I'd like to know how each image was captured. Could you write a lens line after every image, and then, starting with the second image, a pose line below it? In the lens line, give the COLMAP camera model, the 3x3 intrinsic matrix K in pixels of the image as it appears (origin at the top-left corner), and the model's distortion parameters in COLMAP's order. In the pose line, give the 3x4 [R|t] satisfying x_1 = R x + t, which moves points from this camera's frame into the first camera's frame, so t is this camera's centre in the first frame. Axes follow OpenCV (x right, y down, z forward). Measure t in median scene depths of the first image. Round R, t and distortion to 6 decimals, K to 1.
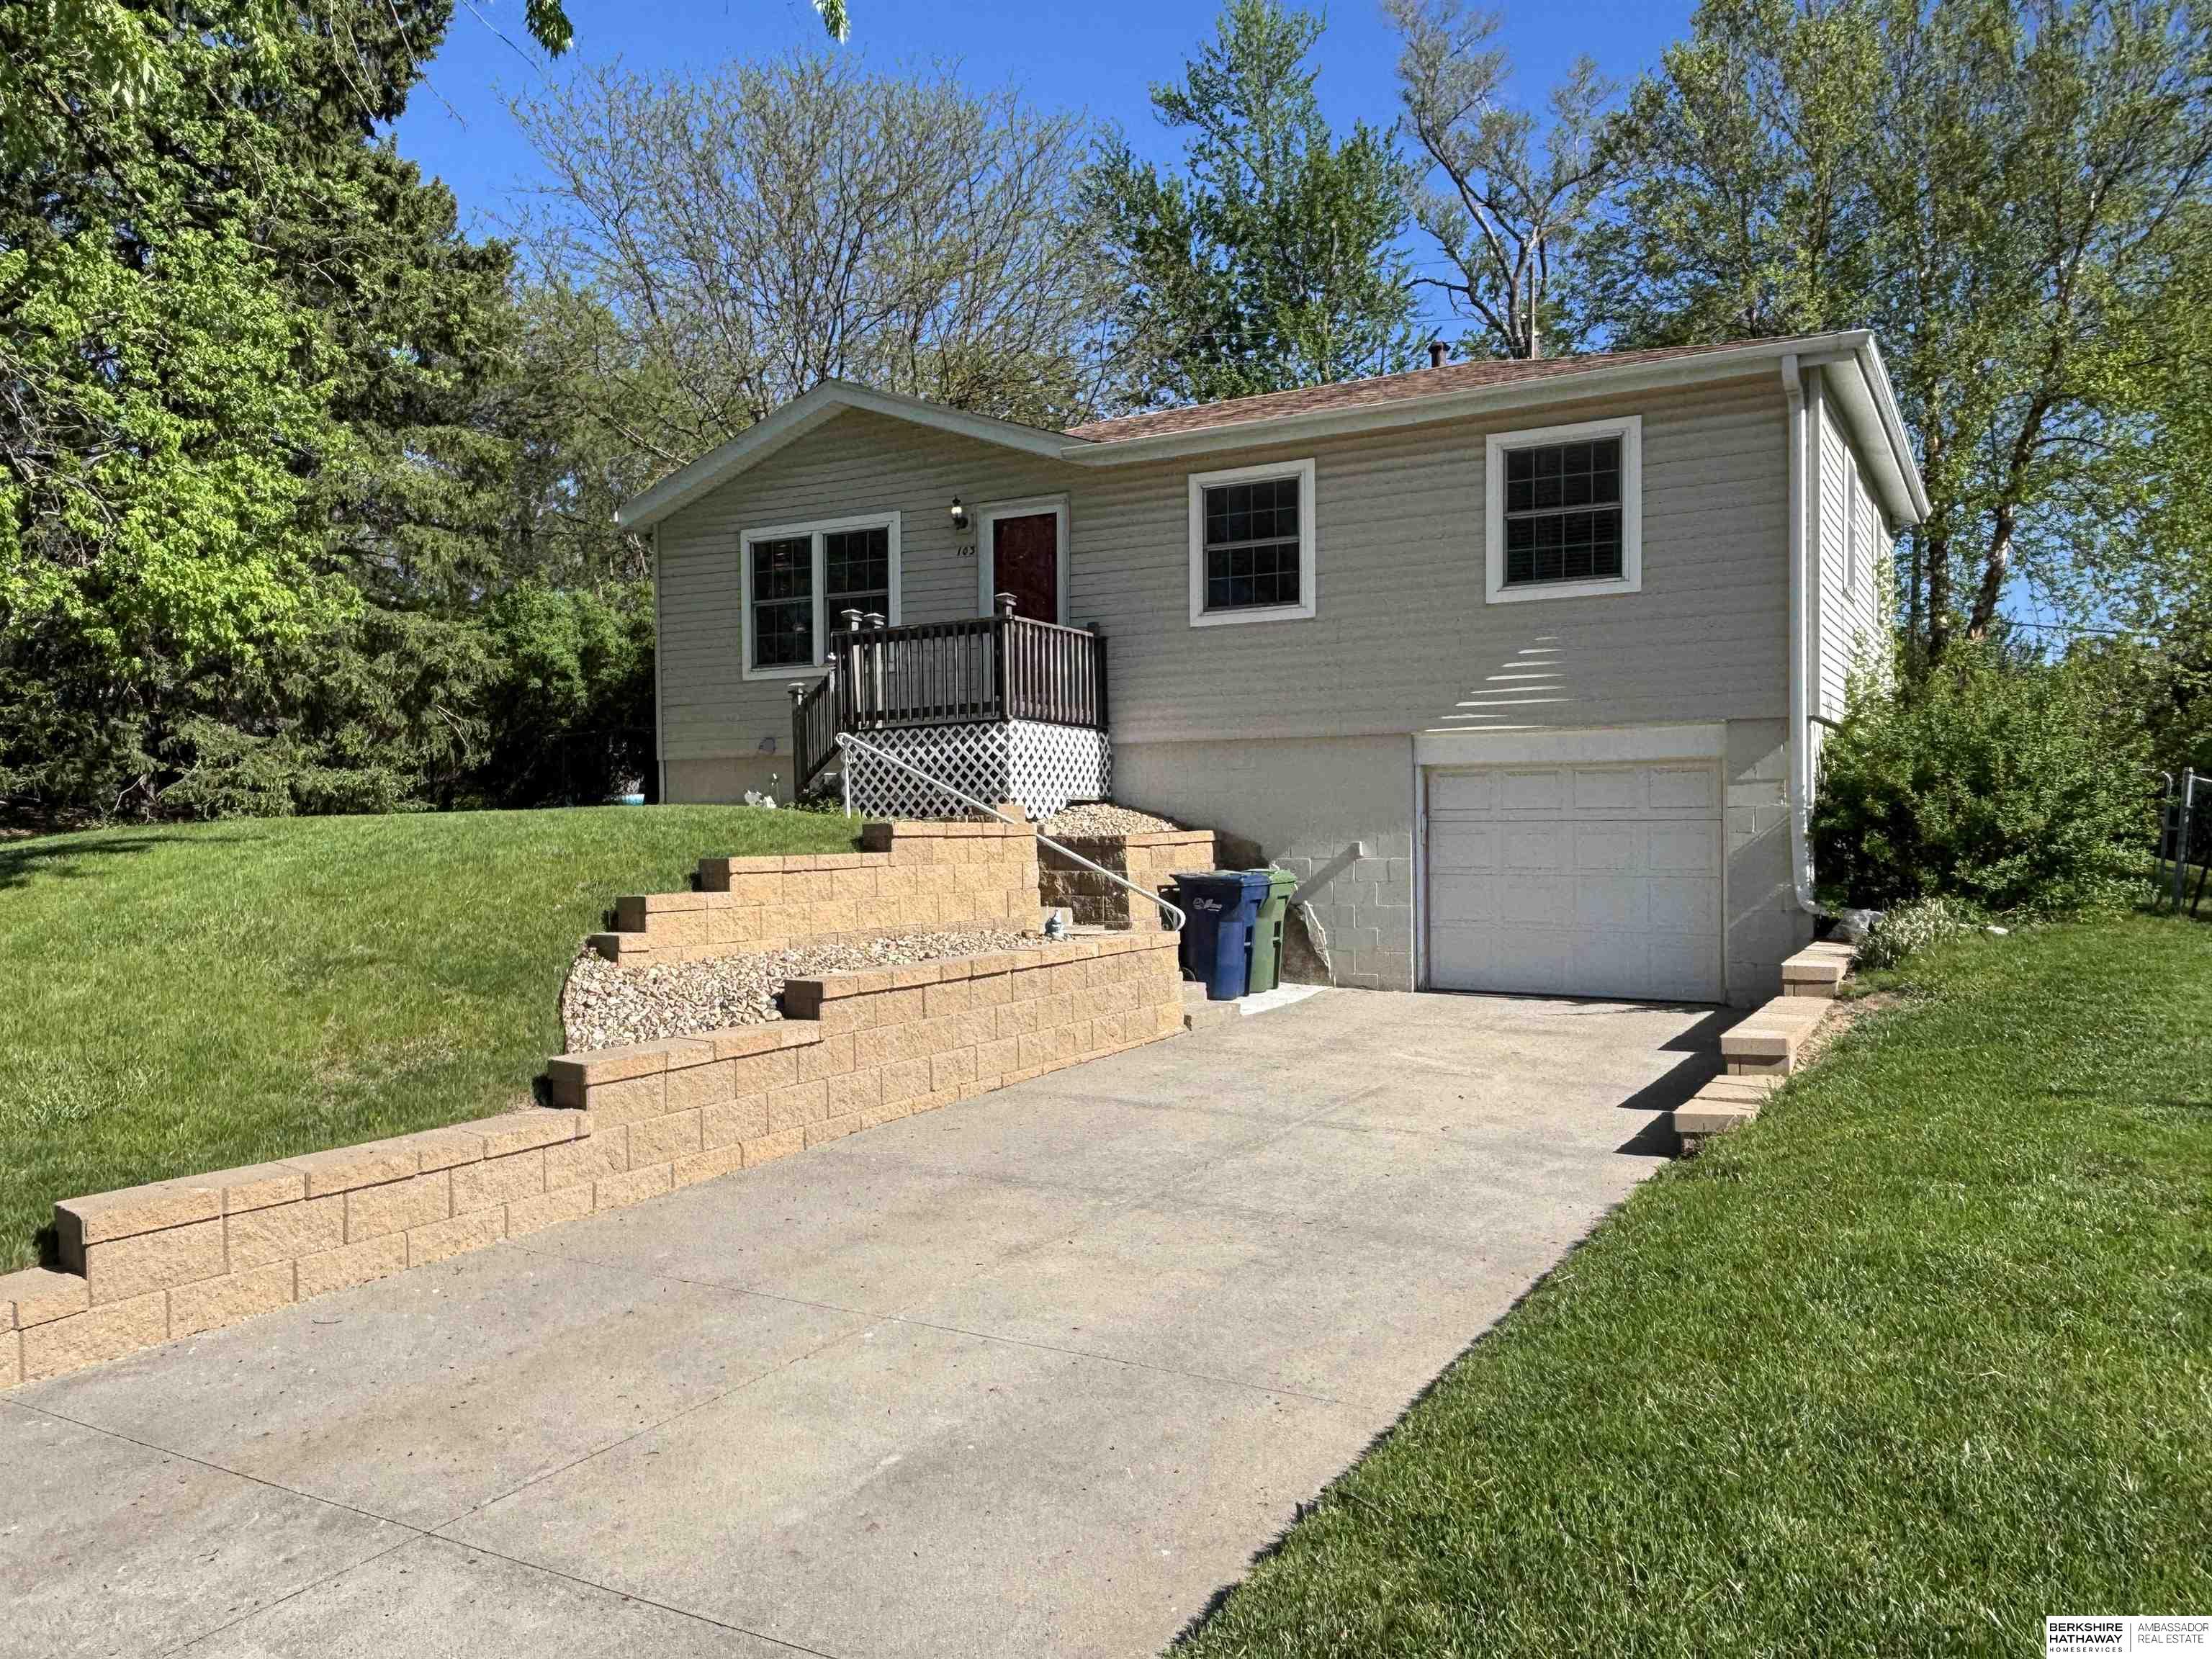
lens RADIAL K [[1613.0, 0, 1107.1], [0, 1613.0, 827.0], [0, 0, 1]] dist [-0.006508, -0.000781]
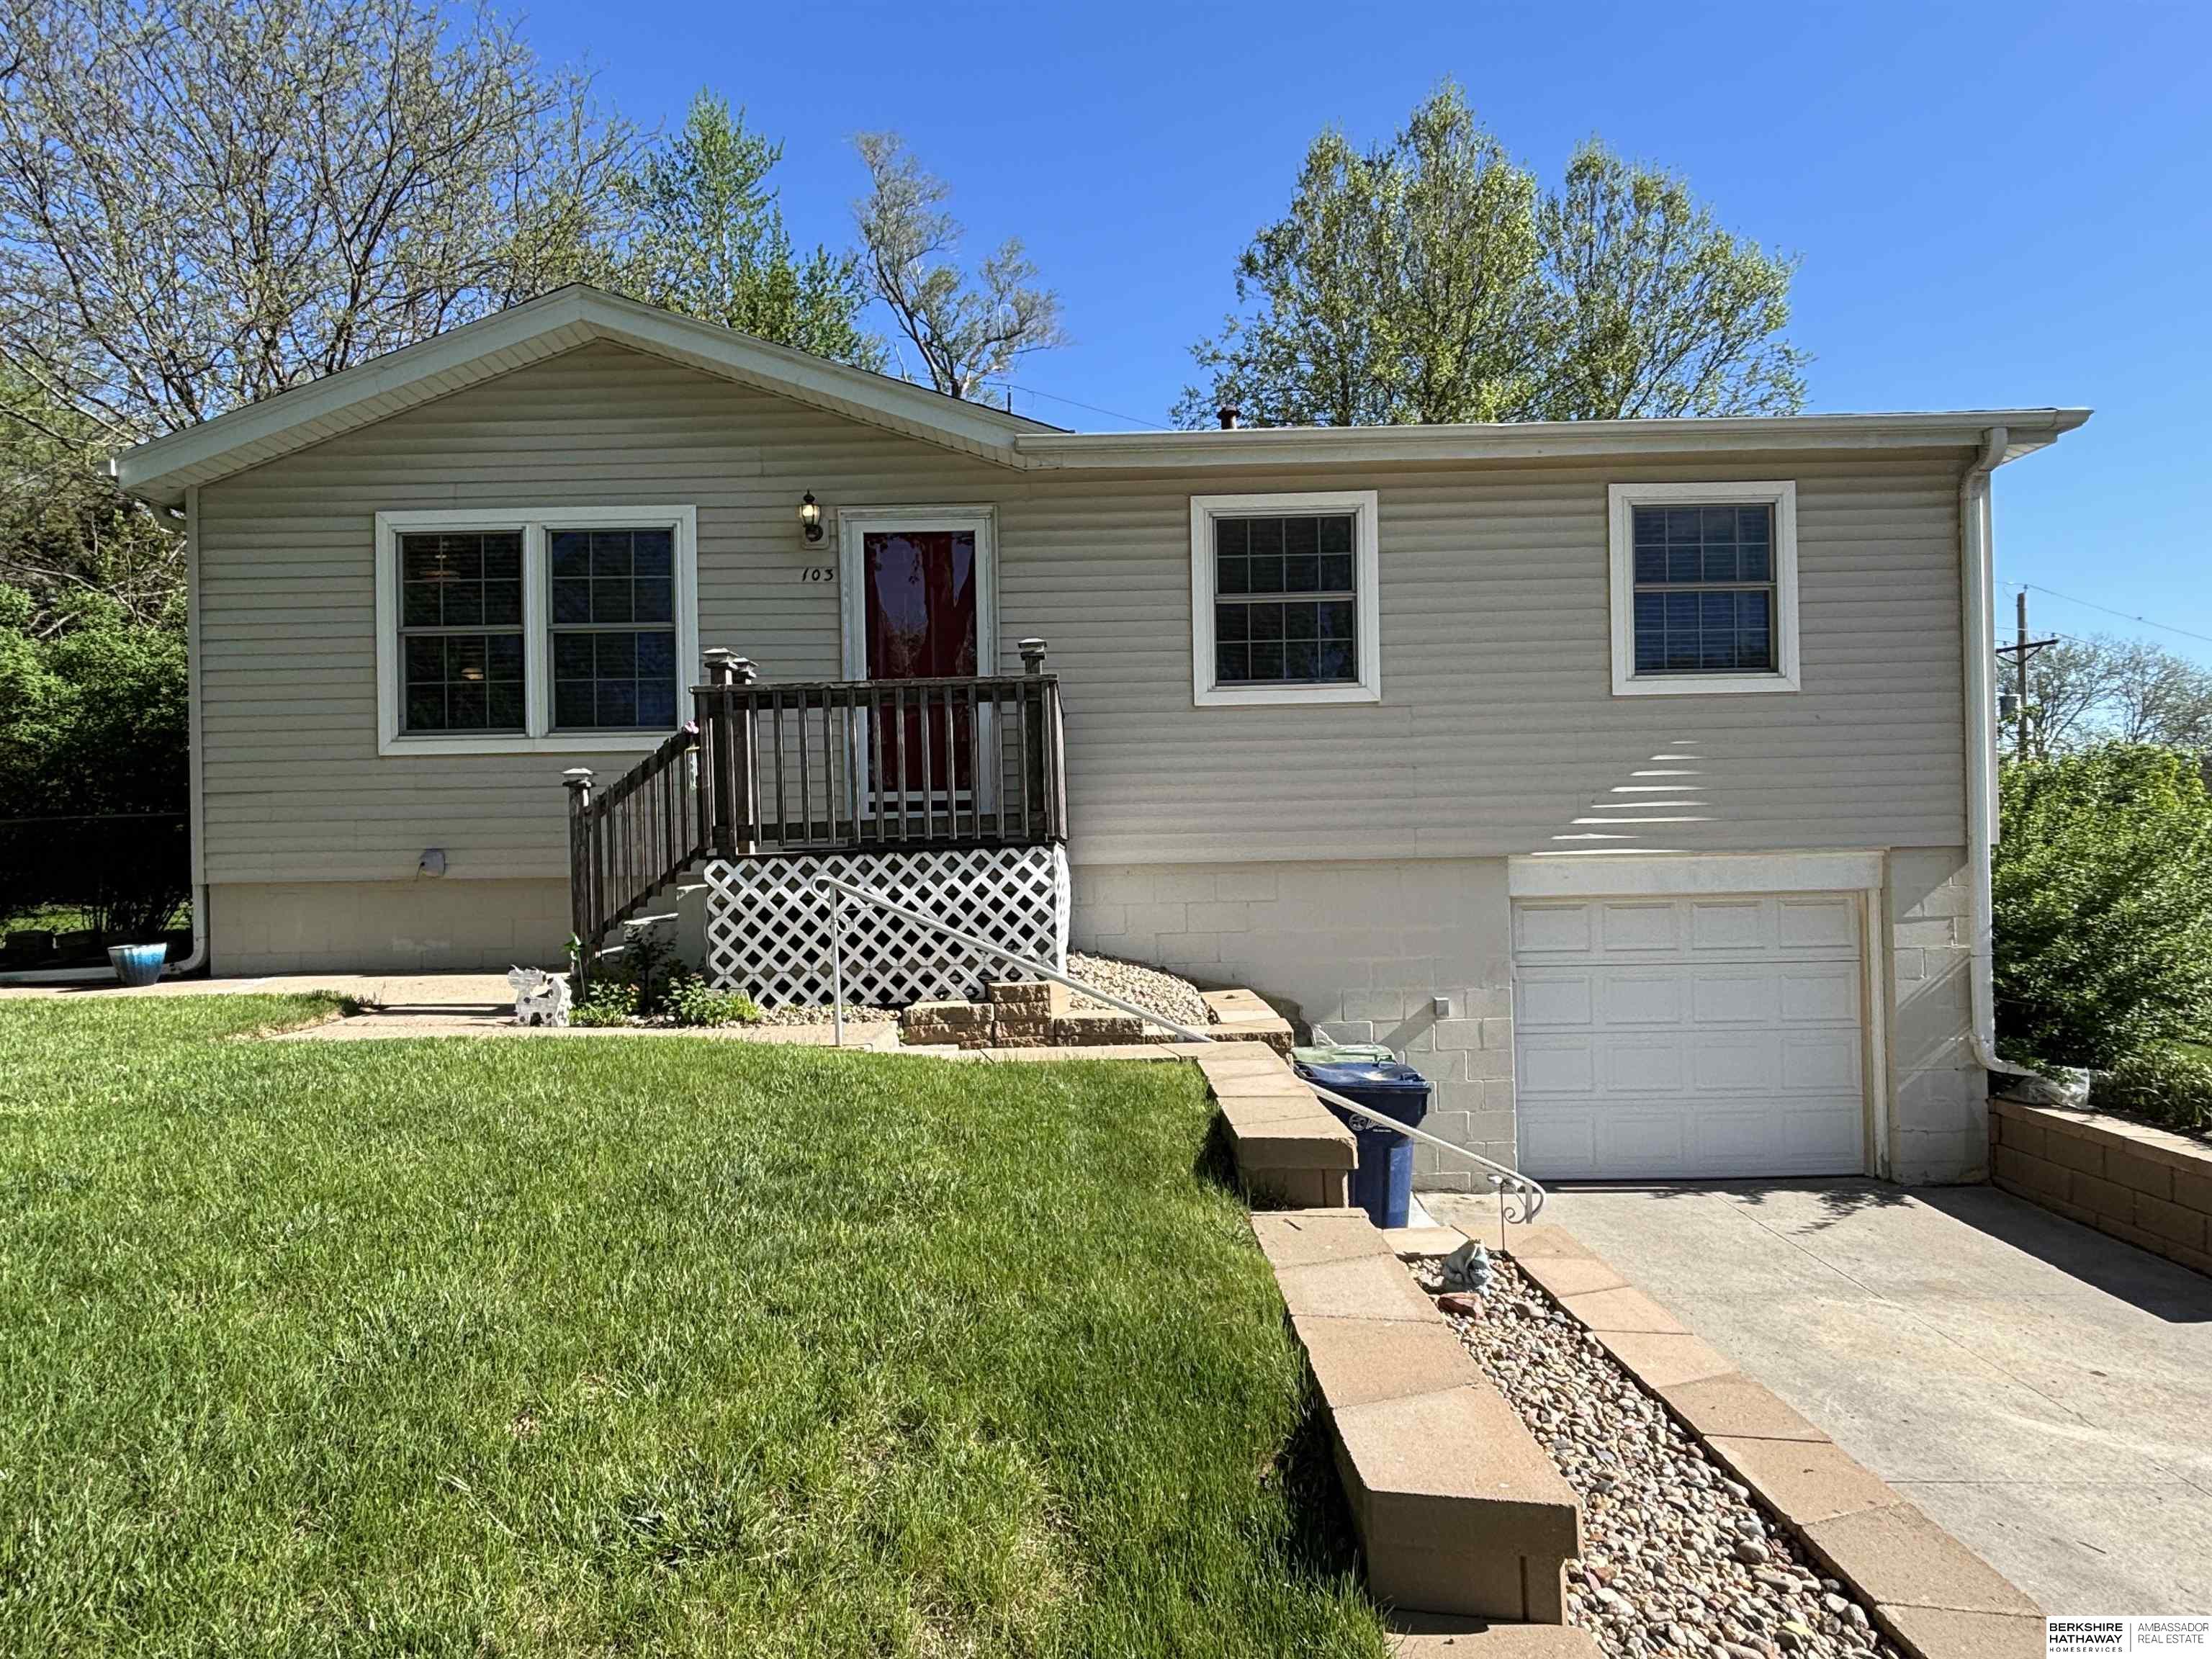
lens RADIAL K [[1235.2, 0, 1103.6], [0, 1235.2, 841.0], [0, 0, 1]] dist [-0.015144, -0.001583]
pose [[0.870706, -0.005354, 0.491775, -0.262090], [0.014111, 0.999801, -0.014097, -0.057656], [-0.491601, 0.019214, 0.870608, 0.554174]]
